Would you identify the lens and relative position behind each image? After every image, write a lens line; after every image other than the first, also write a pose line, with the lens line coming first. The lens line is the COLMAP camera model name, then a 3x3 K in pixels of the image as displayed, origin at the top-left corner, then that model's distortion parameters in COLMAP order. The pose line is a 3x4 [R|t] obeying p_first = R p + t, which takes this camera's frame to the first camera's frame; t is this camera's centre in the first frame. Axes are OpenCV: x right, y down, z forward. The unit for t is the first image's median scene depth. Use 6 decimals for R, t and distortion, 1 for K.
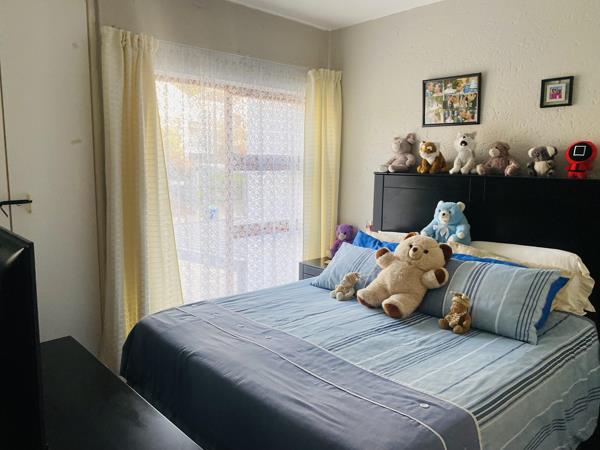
lens RADIAL K [[457.0, 0, 298.6], [0, 457.0, 227.6], [0, 0, 1]] dist [0.027460, -0.050788]
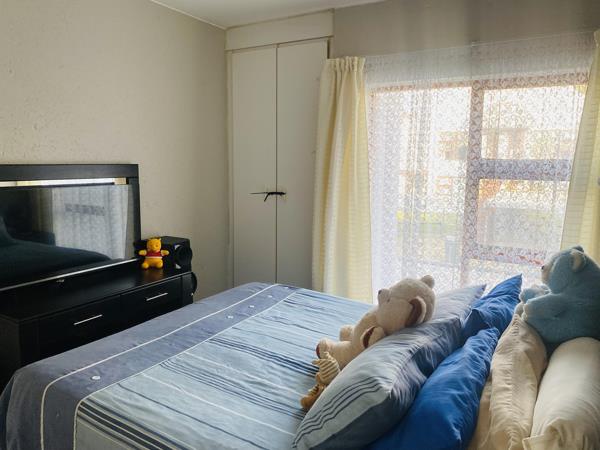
lens RADIAL K [[457.0, 0, 298.0], [0, 457.0, 220.5], [0, 0, 1]] dist [0.027460, -0.050788]
pose [[0.268050, 0.117221, -0.956247, 1.012932], [-0.143956, 0.986300, 0.080552, -0.116024], [0.952589, 0.116065, 0.281253, 0.767945]]
